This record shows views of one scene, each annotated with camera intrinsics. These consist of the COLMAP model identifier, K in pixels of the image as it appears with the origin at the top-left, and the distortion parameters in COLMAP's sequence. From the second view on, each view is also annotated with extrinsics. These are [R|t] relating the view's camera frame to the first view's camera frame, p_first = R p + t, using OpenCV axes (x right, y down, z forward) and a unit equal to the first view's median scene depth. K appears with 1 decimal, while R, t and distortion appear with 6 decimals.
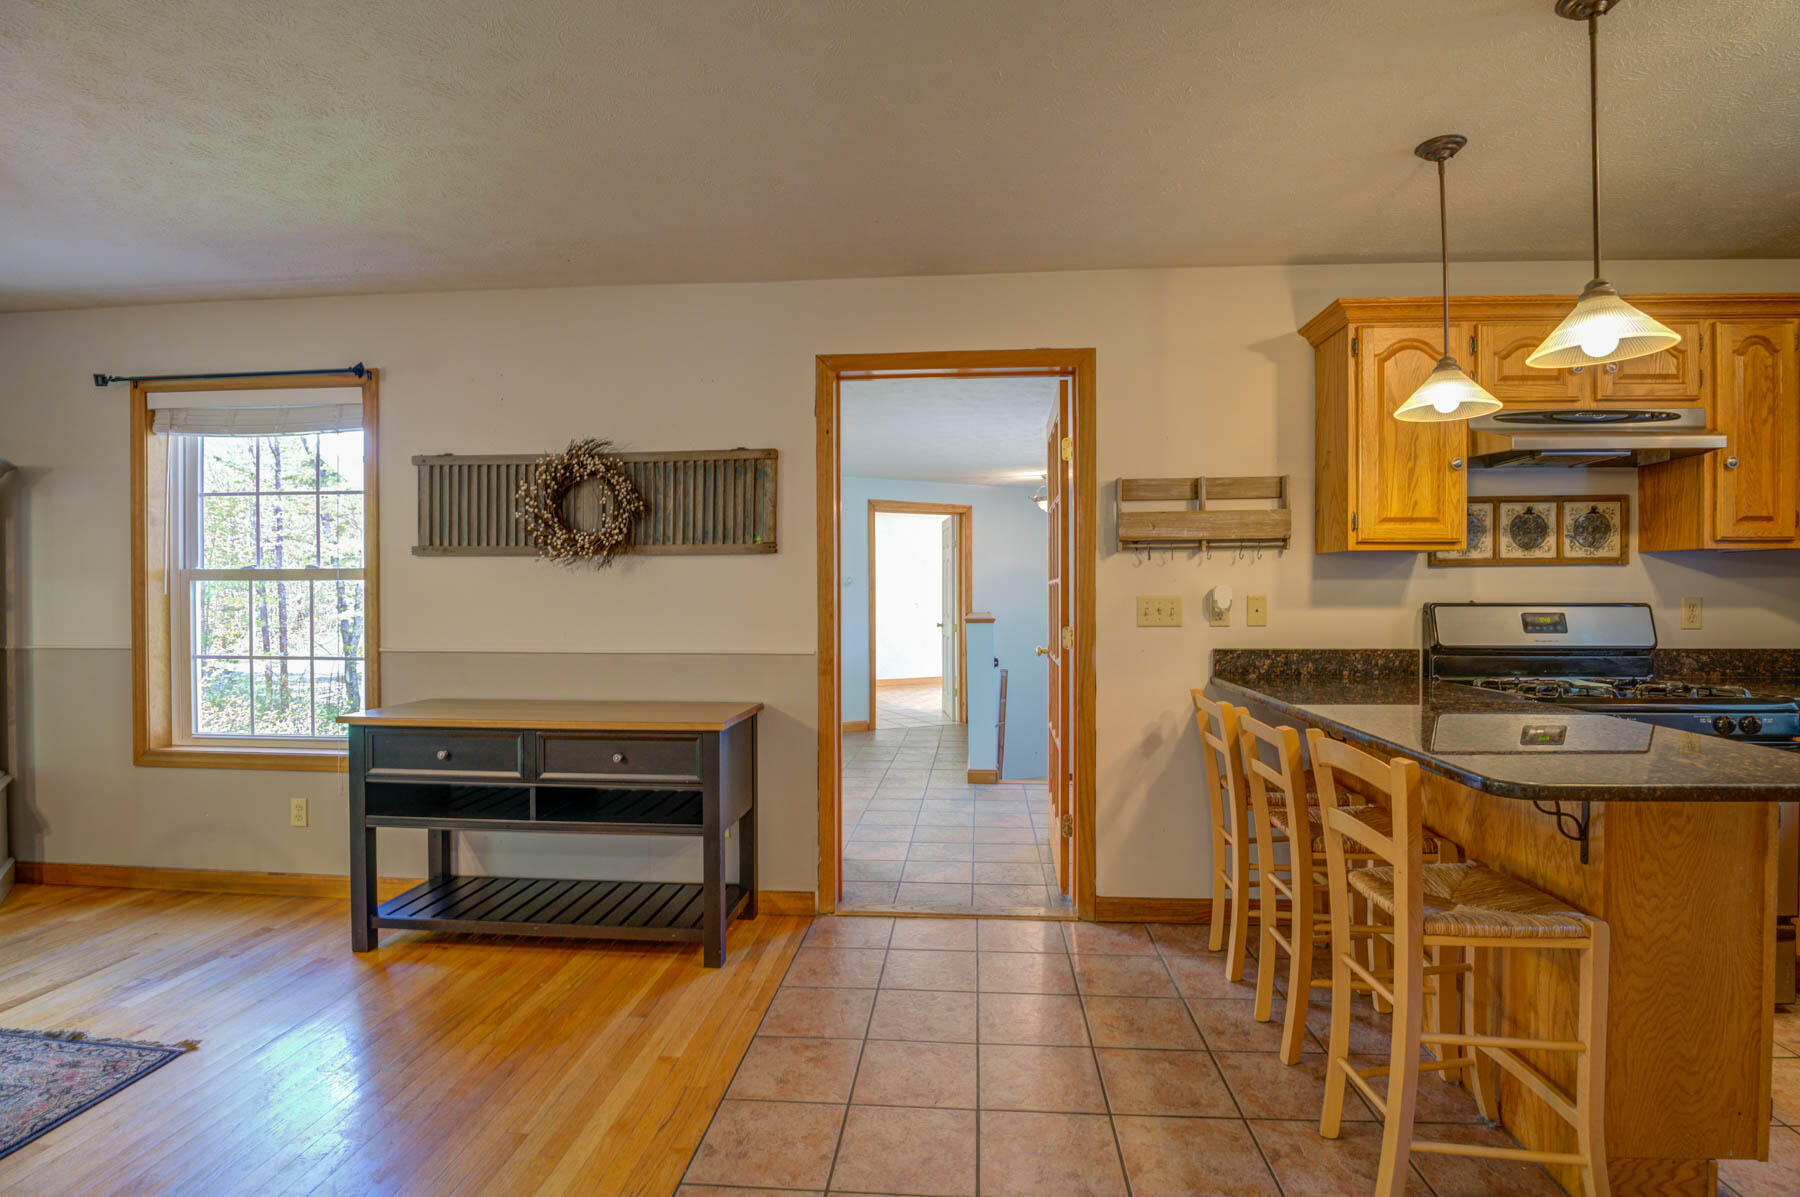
lens RADIAL K [[872.9, 0, 902.5], [0, 872.9, 596.7], [0, 0, 1]] dist [-0.000167, -0.000027]
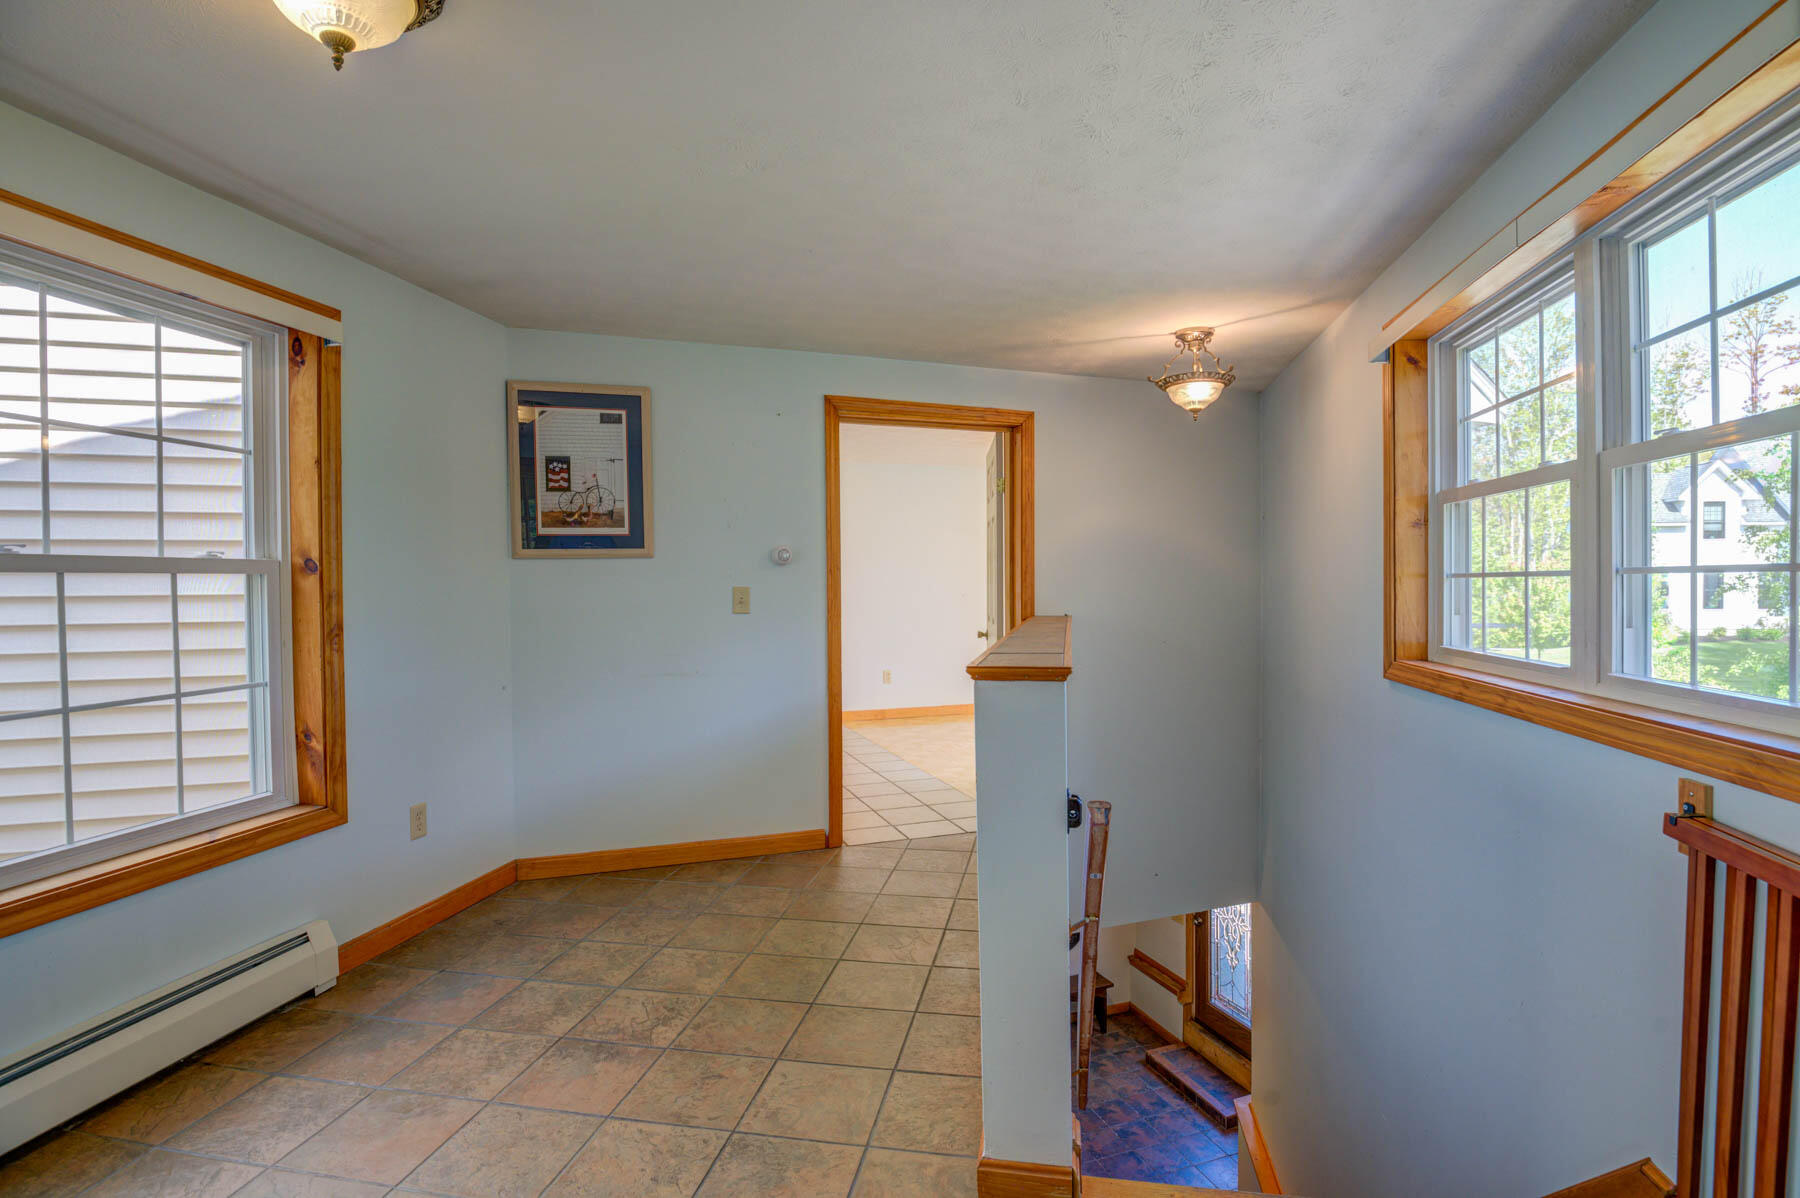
lens RADIAL K [[872.9, 0, 900.1], [0, 872.9, 595.1], [0, 0, 1]] dist [-0.000167, -0.000027]
pose [[0.994690, 0.003524, -0.102858, 0.055053], [-0.002624, 0.999957, 0.008884, -0.000261], [0.102885, -0.008567, 0.994656, 0.488588]]
